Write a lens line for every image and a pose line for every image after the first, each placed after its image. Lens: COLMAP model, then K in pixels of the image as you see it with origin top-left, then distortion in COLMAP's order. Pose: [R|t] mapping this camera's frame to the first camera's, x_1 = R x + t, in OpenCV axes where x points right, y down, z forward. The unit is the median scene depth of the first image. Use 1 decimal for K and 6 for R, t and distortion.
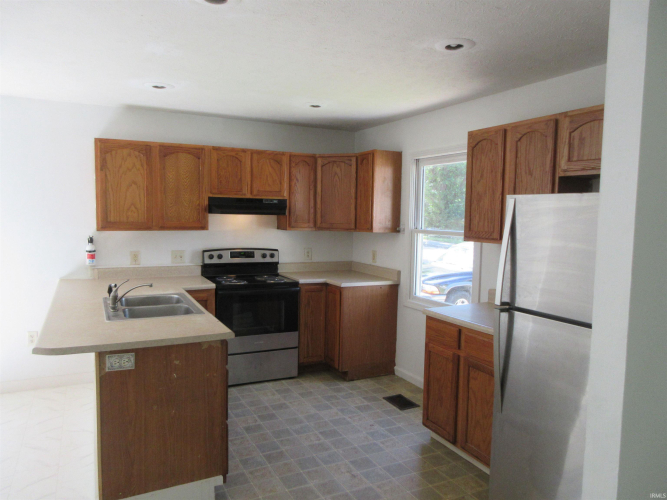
lens RADIAL K [[488.2, 0, 333.5], [0, 488.2, 250.0], [0, 0, 1]] dist [0.011889, -0.013229]
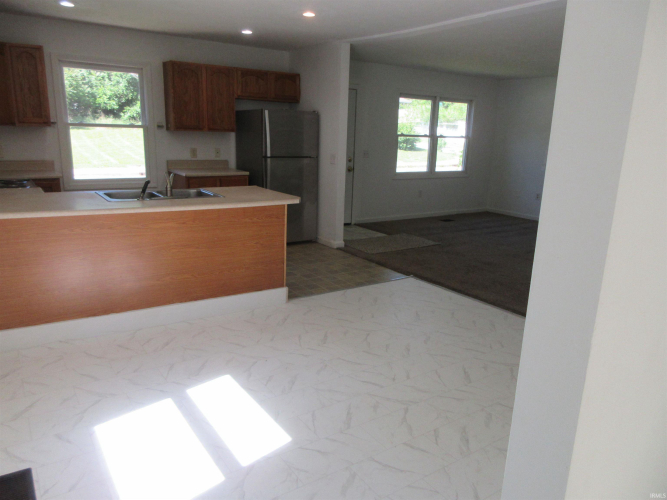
lens RADIAL K [[488.2, 0, 333.5], [0, 488.2, 250.0], [0, 0, 1]] dist [0.011889, -0.013229]
pose [[-0.140610, -0.266979, 0.953389, -1.552749], [0.033408, 0.961128, 0.274073, -0.068414], [-0.989501, 0.070389, -0.126225, 0.745160]]
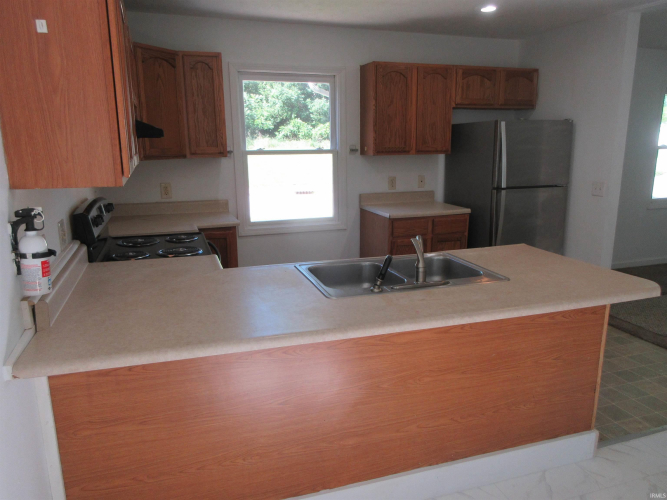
lens RADIAL K [[488.2, 0, 333.5], [0, 488.2, 250.0], [0, 0, 1]] dist [0.011889, -0.013229]
pose [[0.134826, -0.244216, 0.960302, -1.023194], [0.080669, 0.968640, 0.235010, -0.088586], [-0.987580, 0.045781, 0.150298, 0.975796]]
